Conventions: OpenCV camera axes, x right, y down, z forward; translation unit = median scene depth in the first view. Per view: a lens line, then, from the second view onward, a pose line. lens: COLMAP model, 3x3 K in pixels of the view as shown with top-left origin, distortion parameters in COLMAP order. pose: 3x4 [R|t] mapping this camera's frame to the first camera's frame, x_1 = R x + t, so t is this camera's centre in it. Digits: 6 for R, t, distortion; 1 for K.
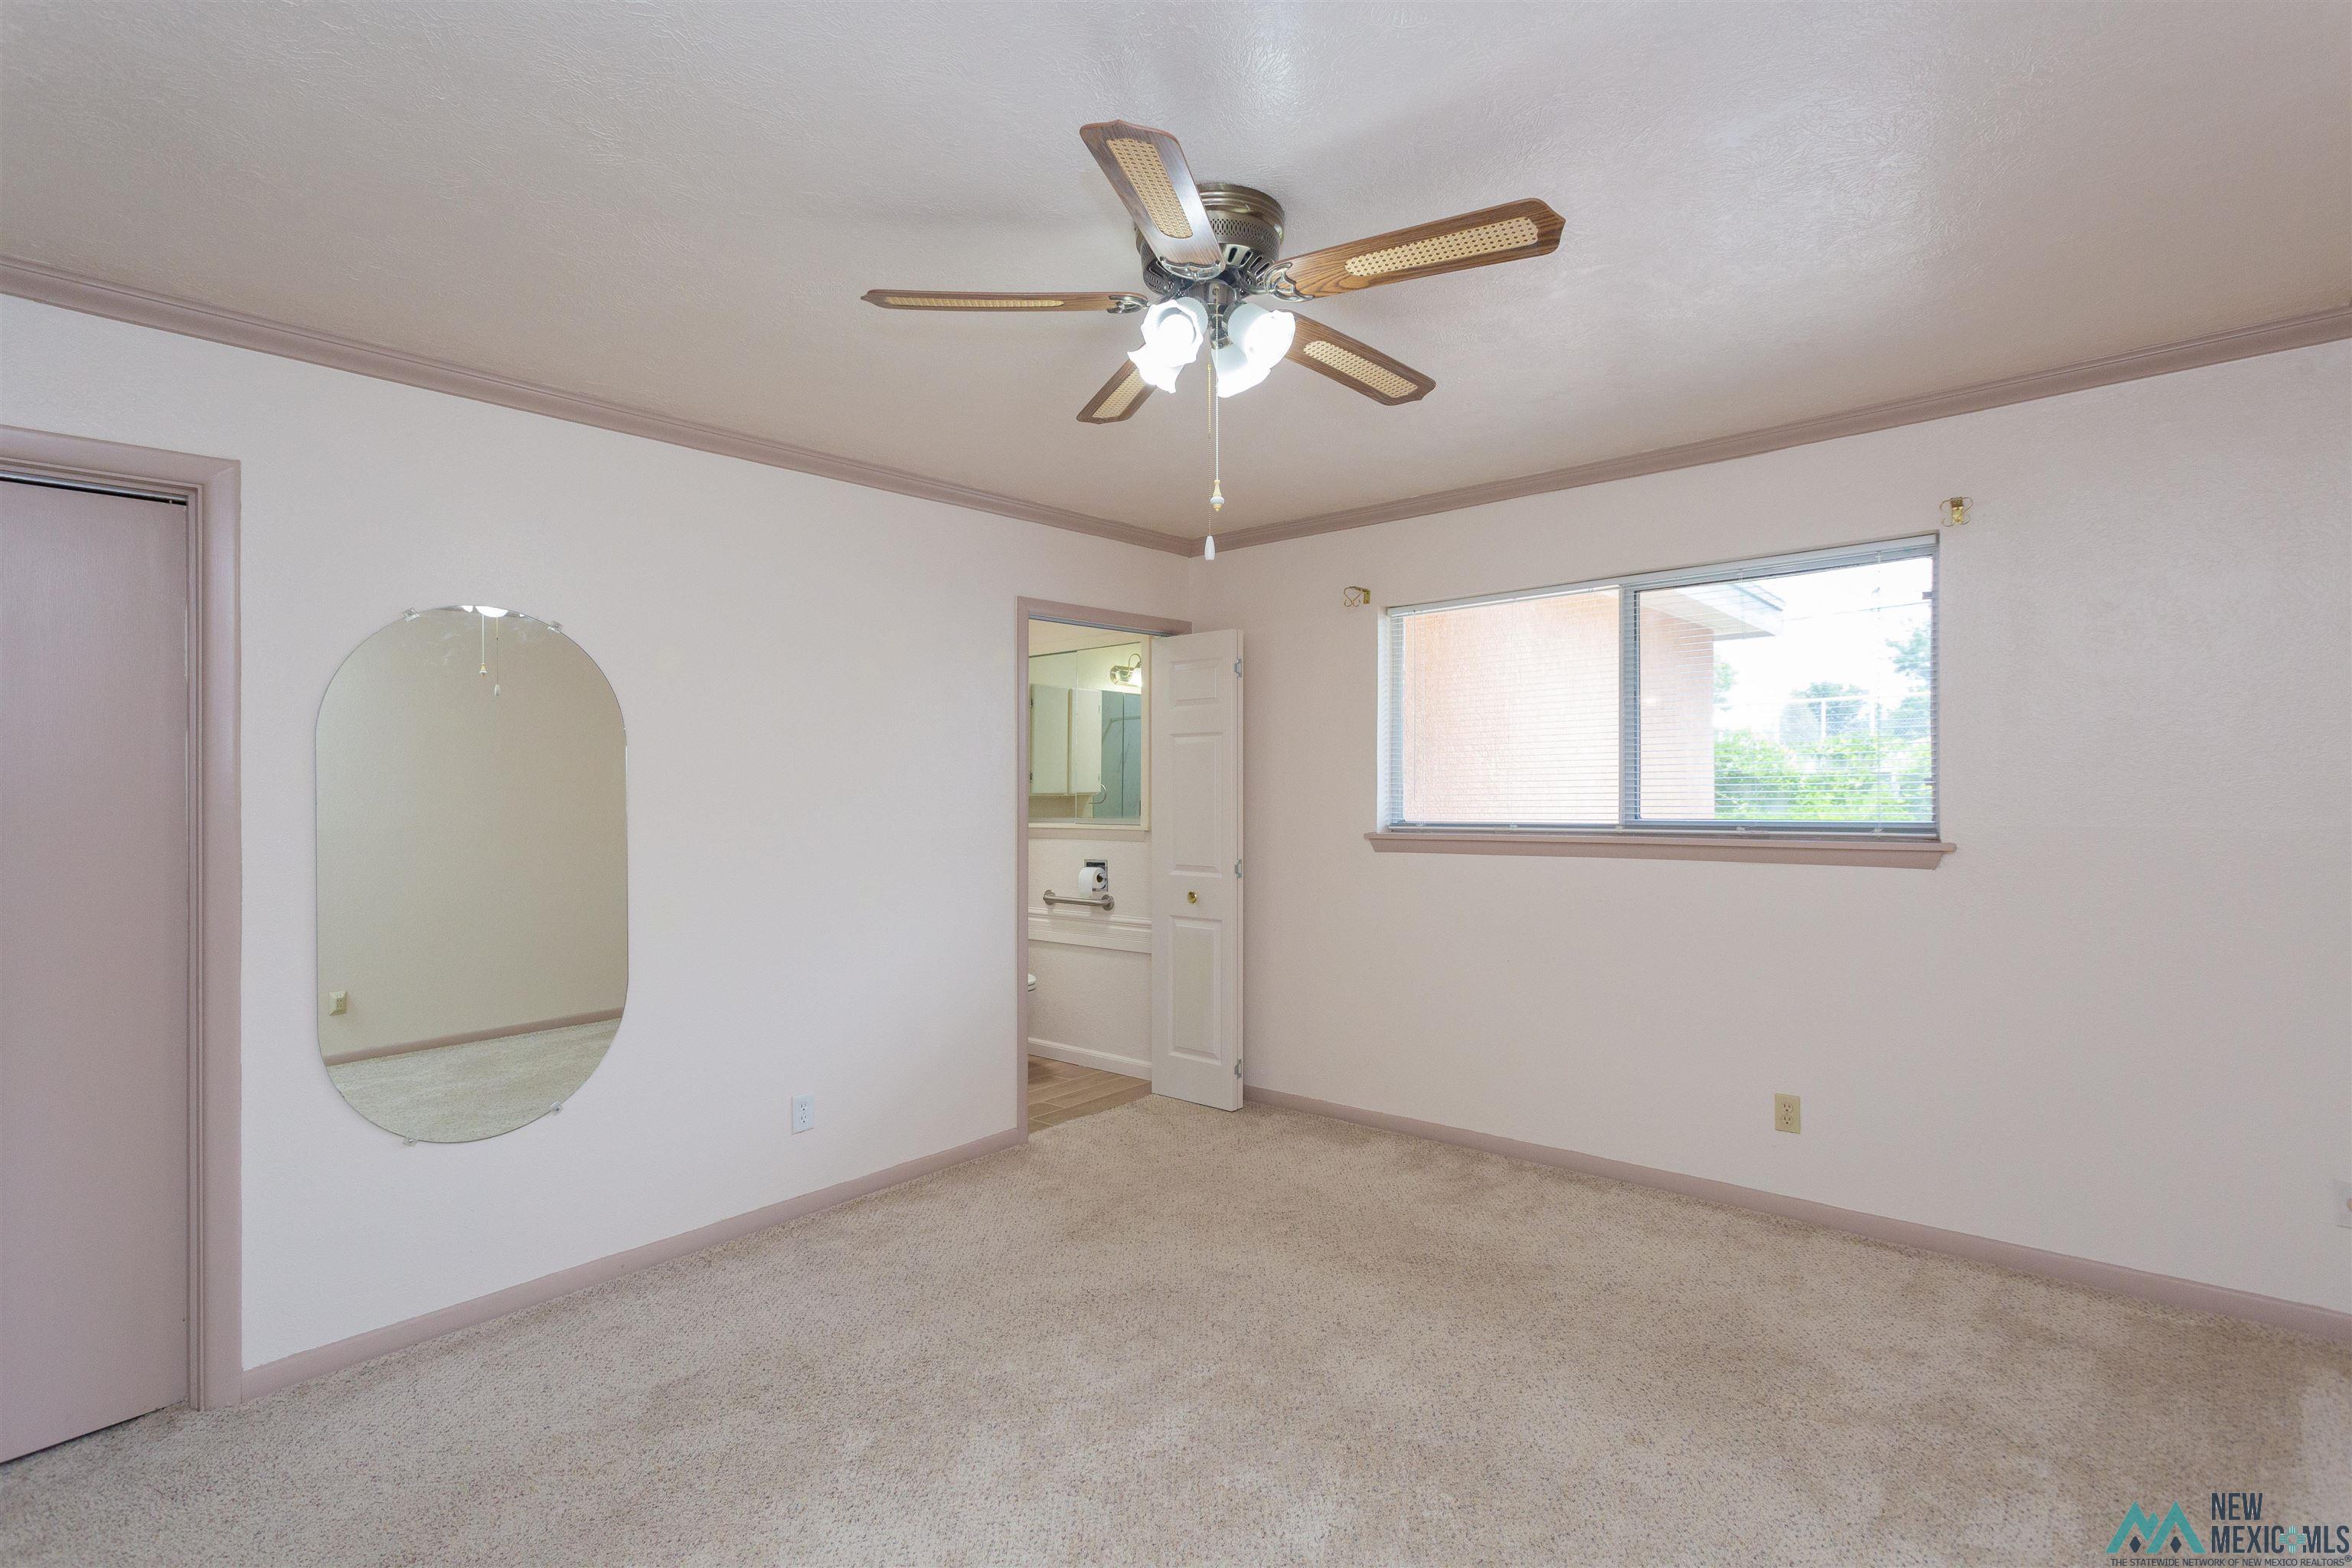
lens RADIAL K [[1115.1, 0, 1172.5], [0, 1115.1, 774.1], [0, 0, 1]] dist [0.007466, -0.002546]
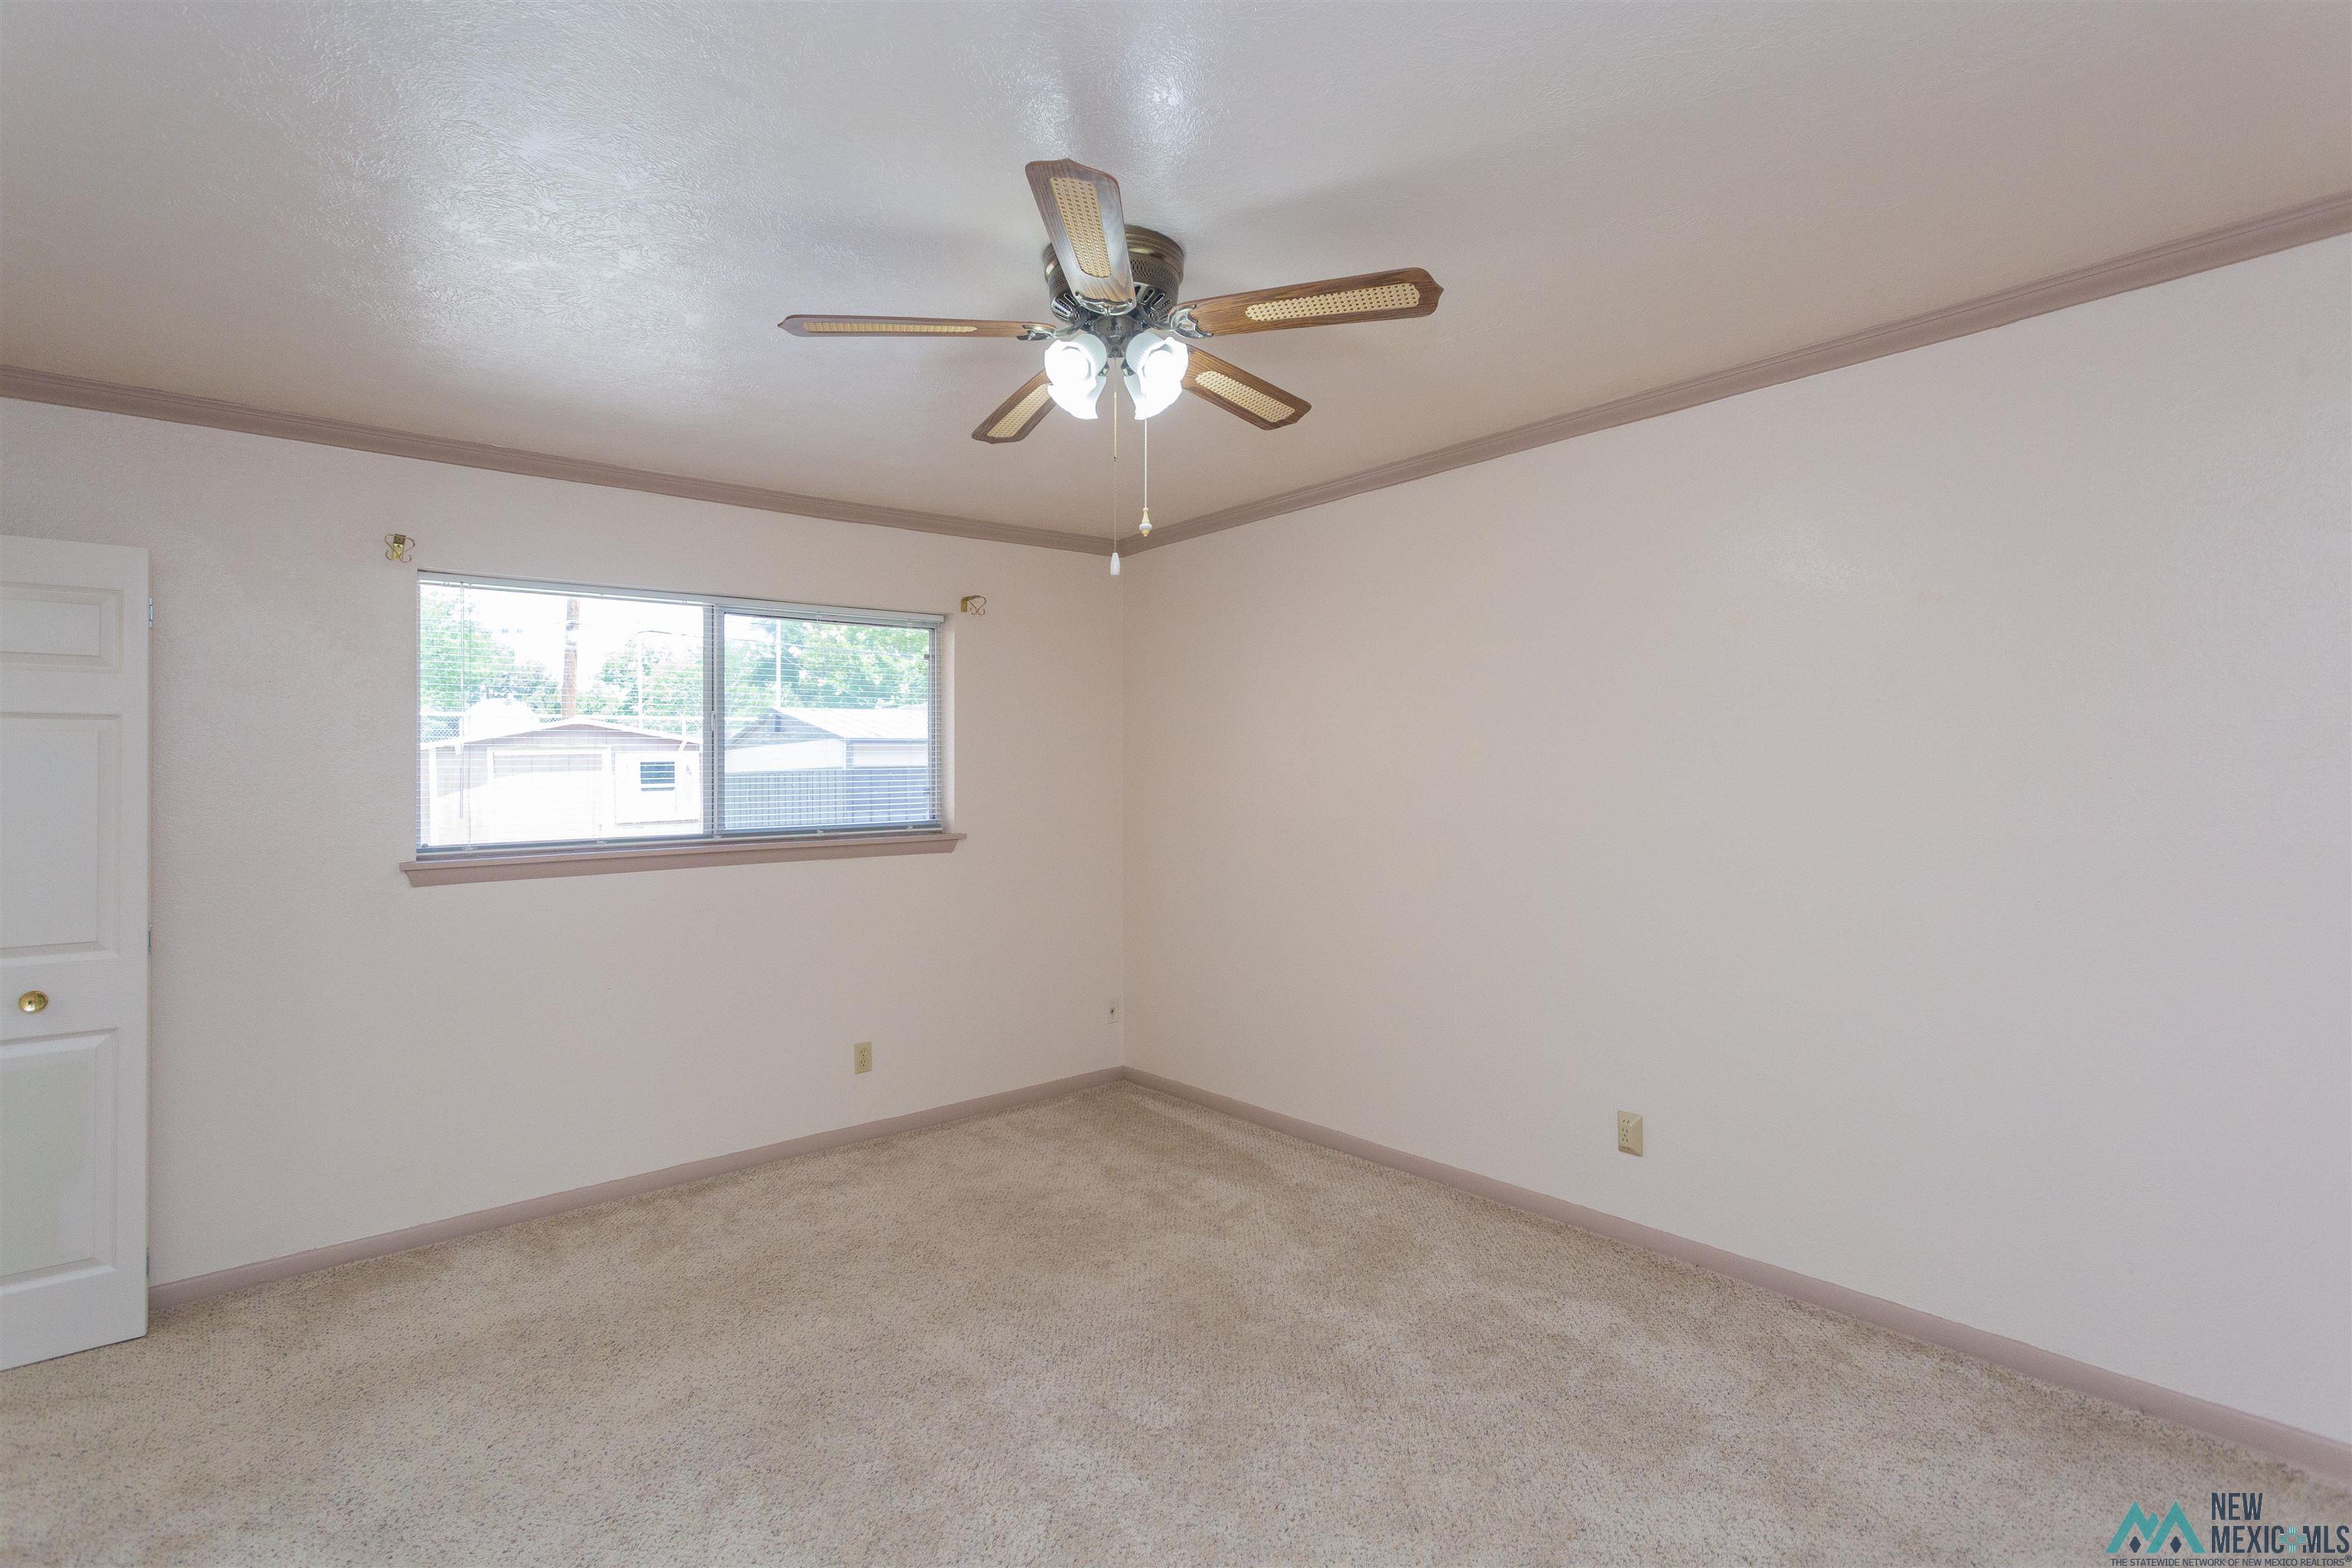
lens RADIAL K [[1115.1, 0, 1165.6], [0, 1115.1, 802.9], [0, 0, 1]] dist [0.007466, -0.002546]
pose [[0.151409, -0.007122, 0.988446, -0.607605], [0.007989, 0.999950, 0.005981, 0.014536], [-0.988439, 0.006991, 0.151458, 0.461766]]
